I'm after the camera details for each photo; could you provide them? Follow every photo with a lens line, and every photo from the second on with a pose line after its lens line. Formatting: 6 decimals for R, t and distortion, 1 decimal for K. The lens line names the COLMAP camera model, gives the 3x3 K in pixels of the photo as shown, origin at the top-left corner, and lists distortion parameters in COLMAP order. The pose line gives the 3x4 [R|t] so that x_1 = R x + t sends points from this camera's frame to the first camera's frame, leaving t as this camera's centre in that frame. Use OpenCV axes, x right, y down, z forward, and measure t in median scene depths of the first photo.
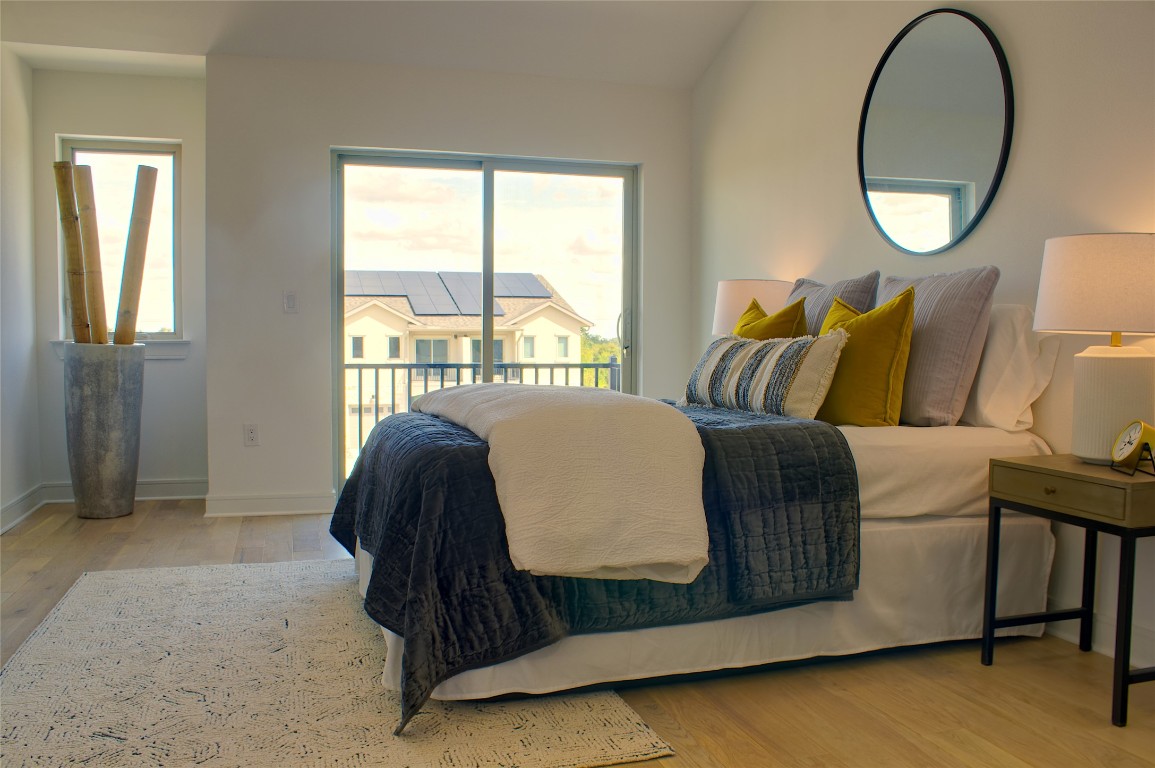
lens RADIAL K [[981.3, 0, 577.5], [0, 981.3, 384.0], [0, 0, 1]] dist [-0.002280, -0.000046]
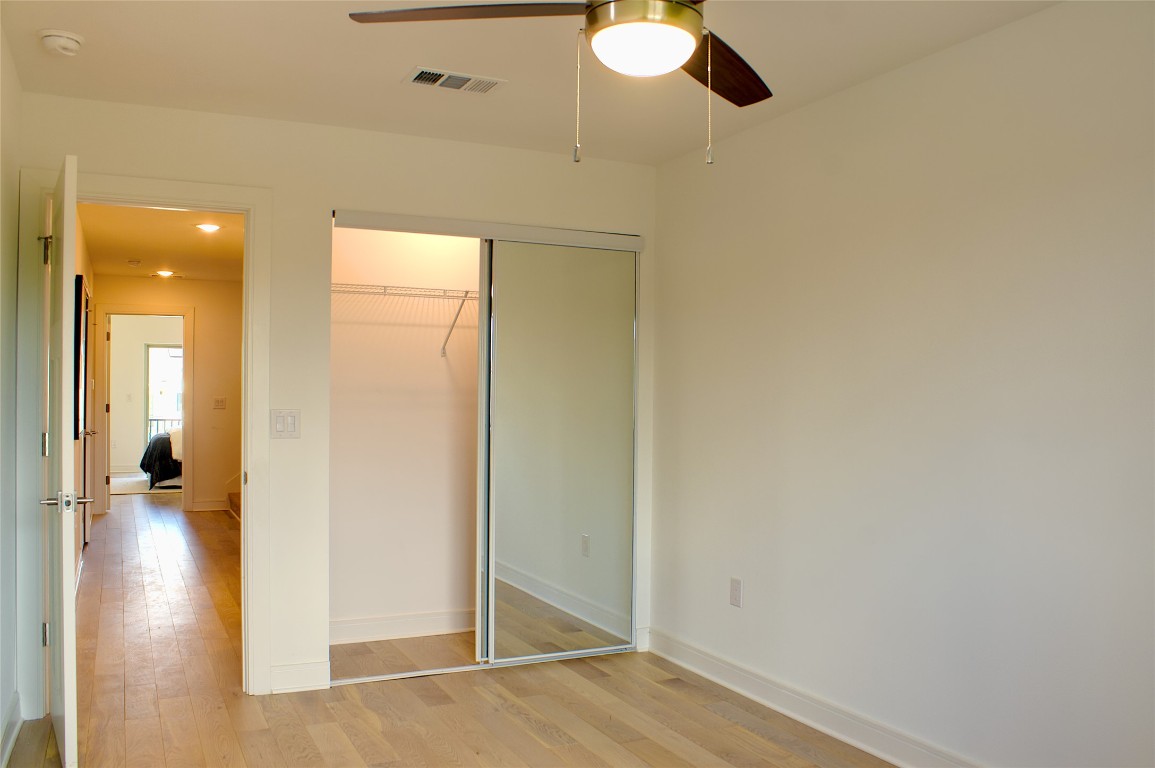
lens RADIAL K [[981.3, 0, 577.5], [0, 981.3, 384.0], [0, 0, 1]] dist [-0.002280, -0.000046]
pose [[0.989020, 0.006392, 0.147645, 1.232804], [0.002566, 0.998171, -0.060401, 0.107406], [-0.147761, 0.060117, 0.987194, -4.283644]]
